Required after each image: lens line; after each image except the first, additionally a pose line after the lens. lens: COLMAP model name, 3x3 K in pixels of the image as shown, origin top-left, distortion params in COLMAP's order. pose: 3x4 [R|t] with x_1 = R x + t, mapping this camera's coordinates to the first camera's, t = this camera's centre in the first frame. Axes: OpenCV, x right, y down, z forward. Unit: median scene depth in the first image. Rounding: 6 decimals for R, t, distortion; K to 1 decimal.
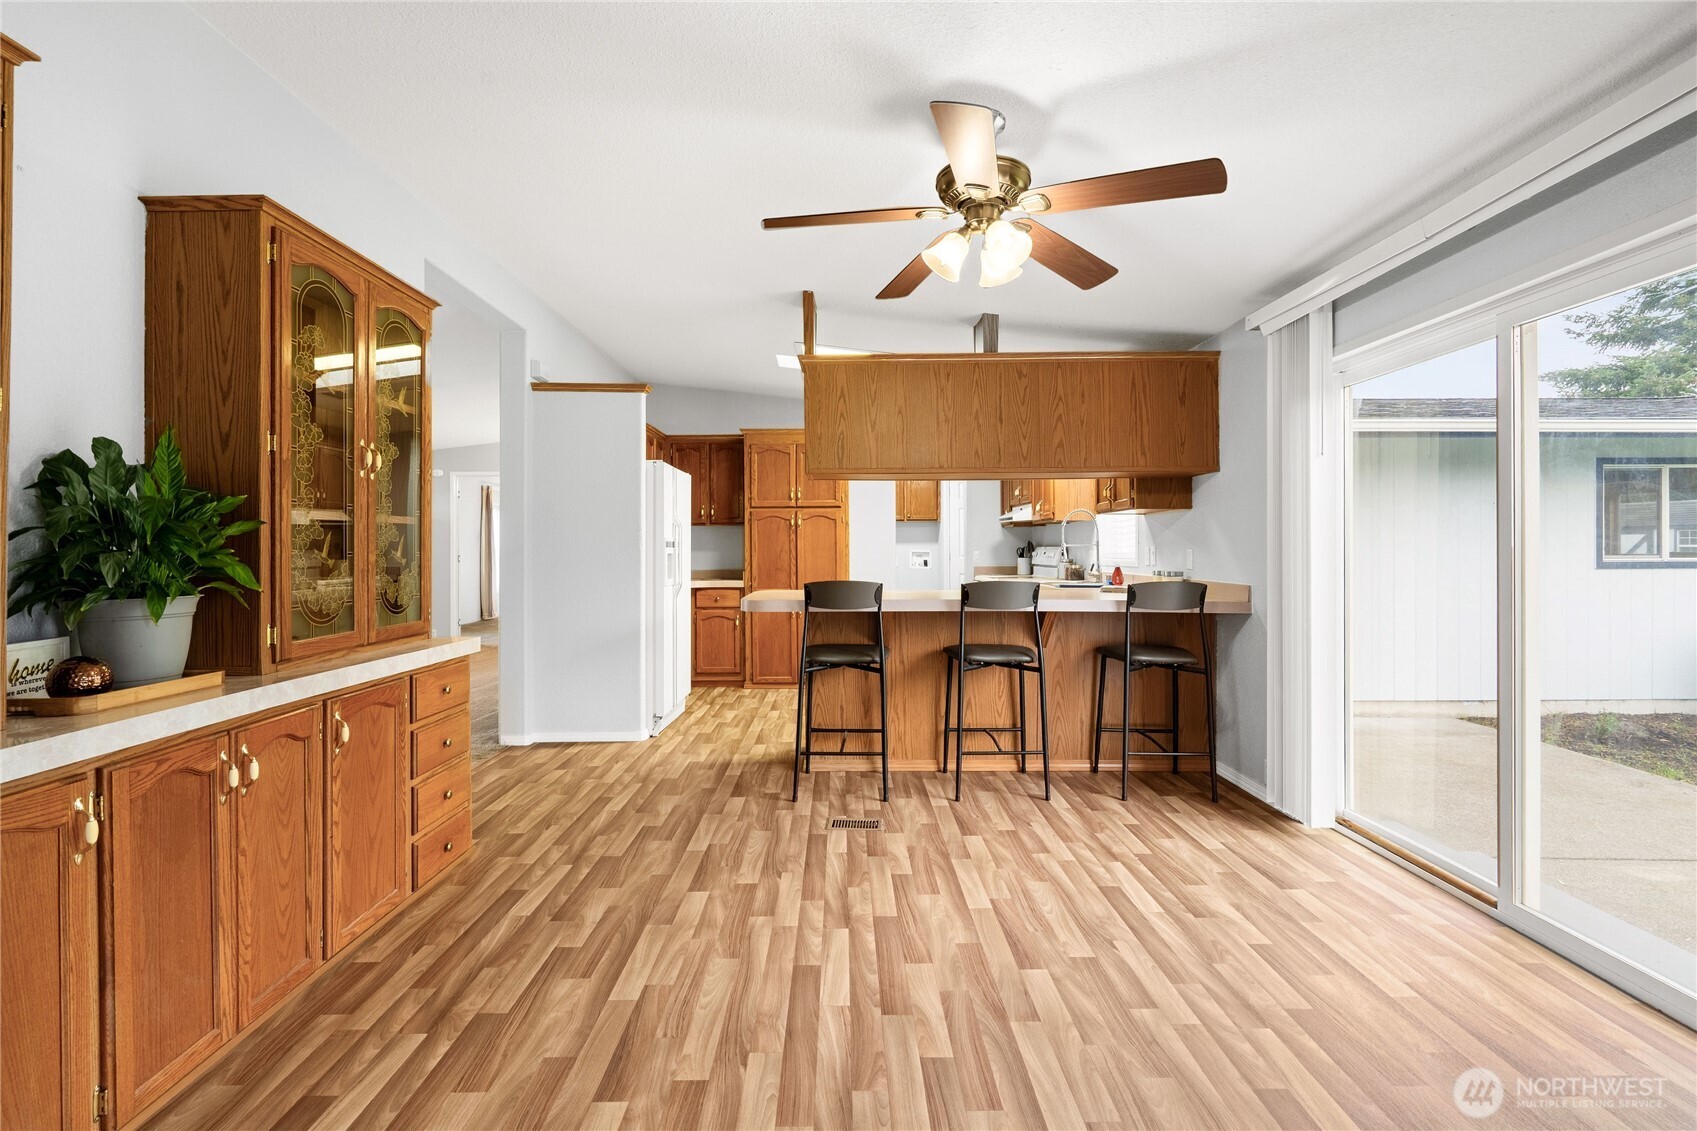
lens RADIAL K [[768.7, 0, 846.9], [0, 768.7, 549.6], [0, 0, 1]] dist [-0.002123, -0.000441]
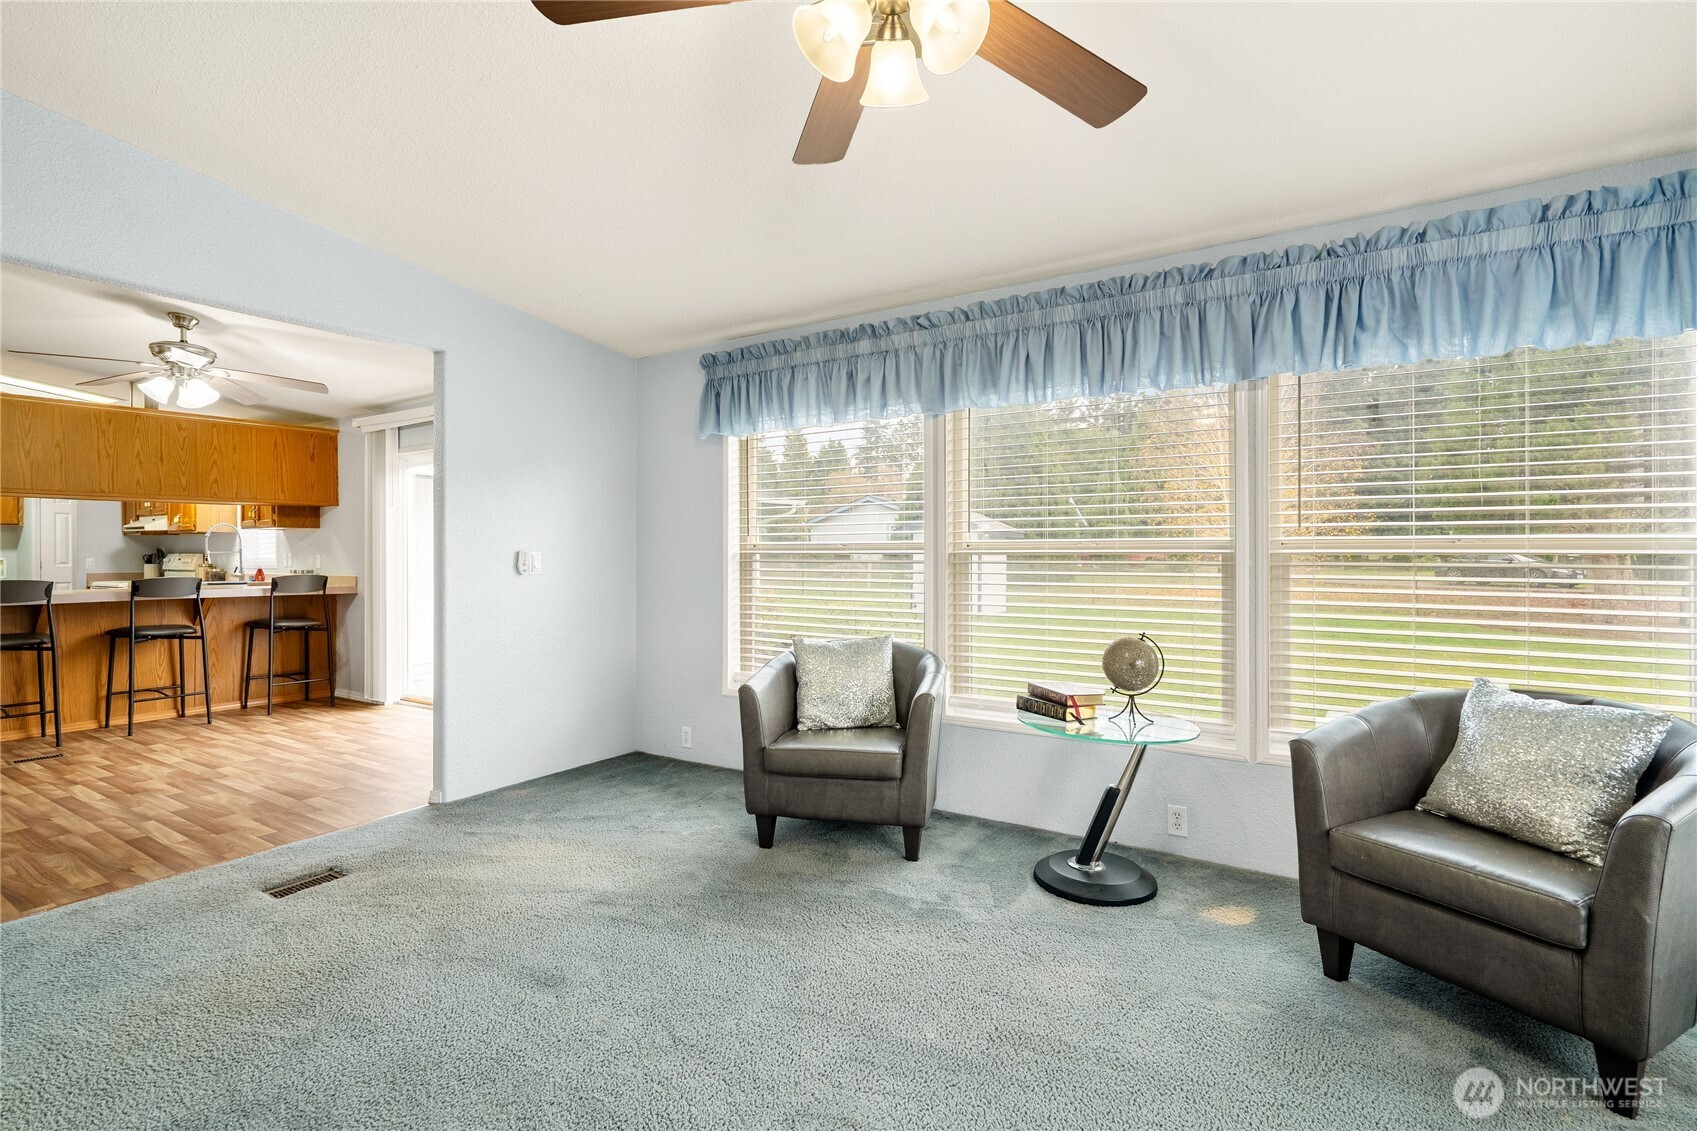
lens RADIAL K [[768.7, 0, 846.9], [0, 768.7, 549.6], [0, 0, 1]] dist [-0.002123, -0.000441]
pose [[0.534805, 0.002703, 0.844971, -0.295568], [0.004730, 0.999970, -0.006193, 0.003506], [-0.844962, 0.007309, 0.534776, -0.740796]]
